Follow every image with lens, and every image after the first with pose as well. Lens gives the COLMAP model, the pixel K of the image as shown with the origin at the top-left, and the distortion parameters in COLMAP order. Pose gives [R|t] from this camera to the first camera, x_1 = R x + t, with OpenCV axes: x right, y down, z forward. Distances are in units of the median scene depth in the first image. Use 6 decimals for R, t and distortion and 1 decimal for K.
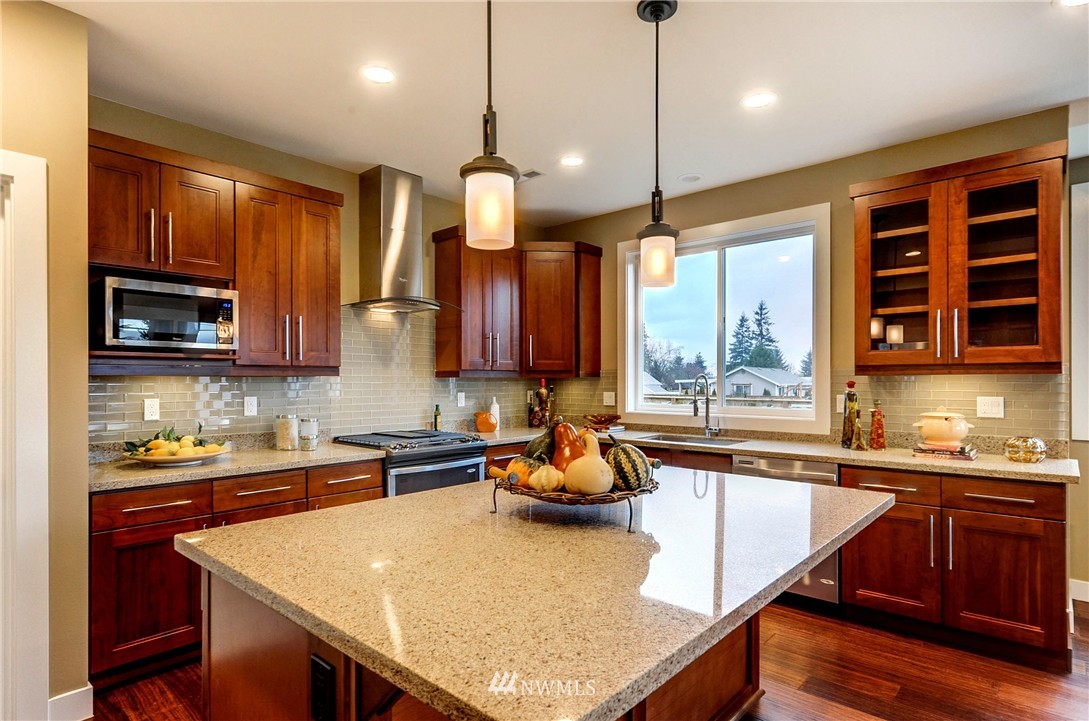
lens RADIAL K [[579.5, 0, 552.1], [0, 579.5, 387.0], [0, 0, 1]] dist [0.003520, 0.001011]
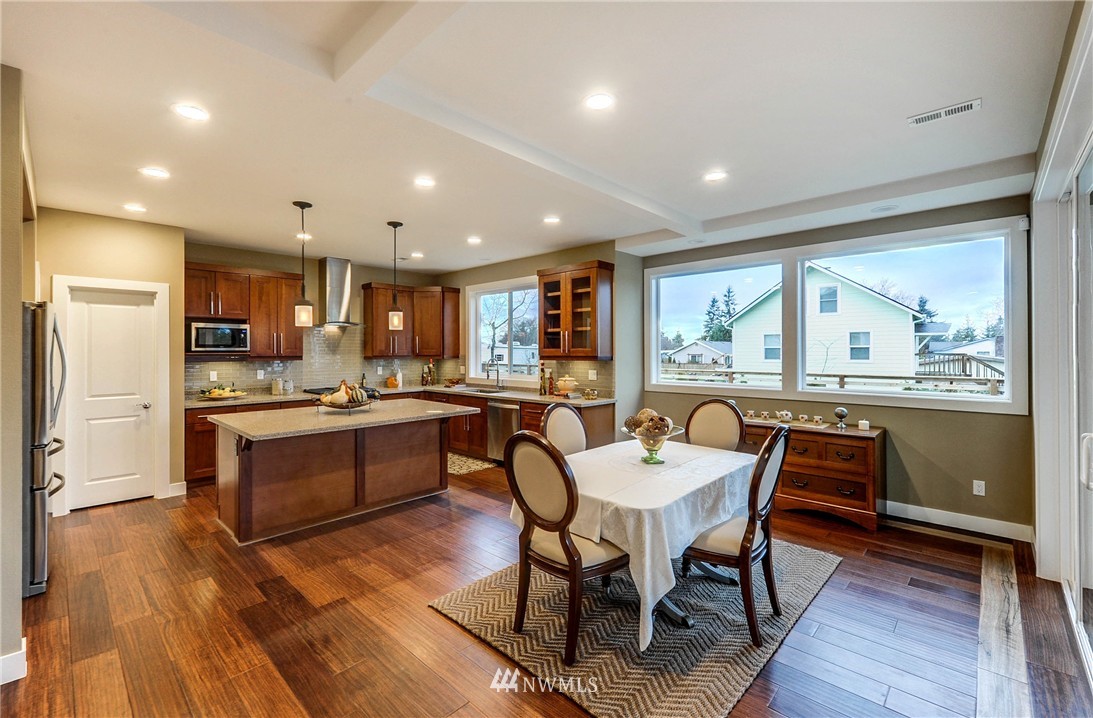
lens RADIAL K [[473.9, 0, 545.6], [0, 473.9, 354.5], [0, 0, 1]] dist [0.011600, -0.000556]
pose [[0.999196, -0.001608, -0.040054, 0.718017], [0.001495, 0.999995, -0.002874, -0.041274], [0.040059, 0.002811, 0.999193, -0.850766]]
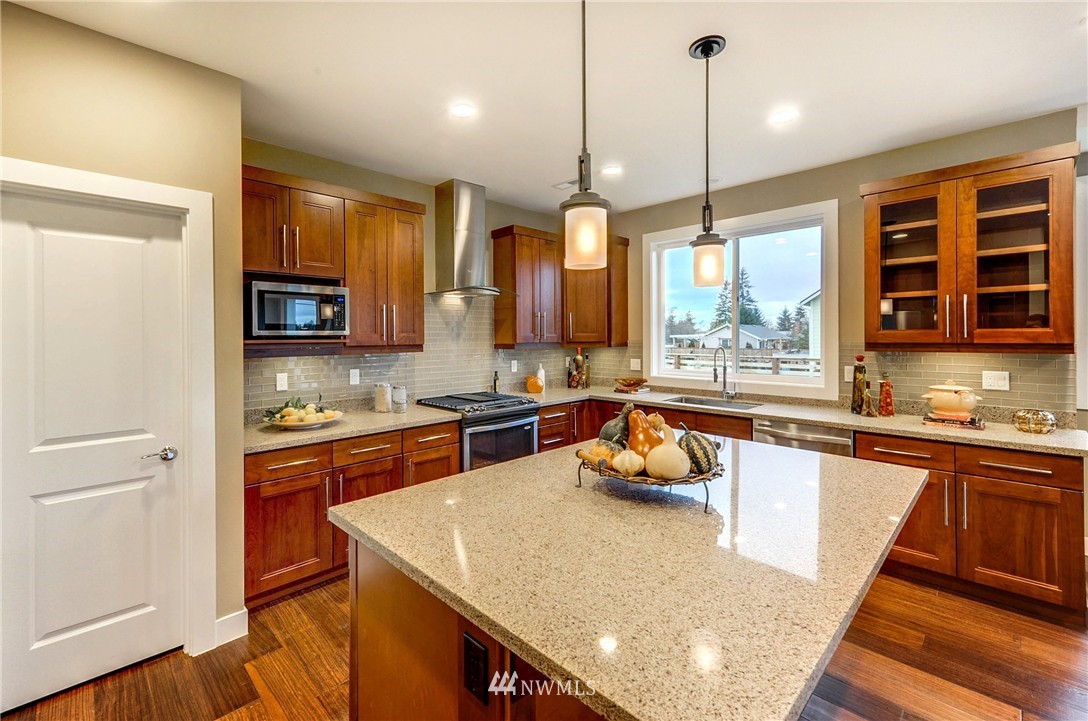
lens RADIAL K [[470.6, 0, 528.9], [0, 470.6, 342.1], [0, 0, 1]] dist [0.010051, -0.000274]
pose [[0.996979, -0.004264, -0.077552, -0.078584], [0.004541, 0.999984, 0.003401, -0.051469], [0.077537, -0.003743, 0.996982, 0.020275]]
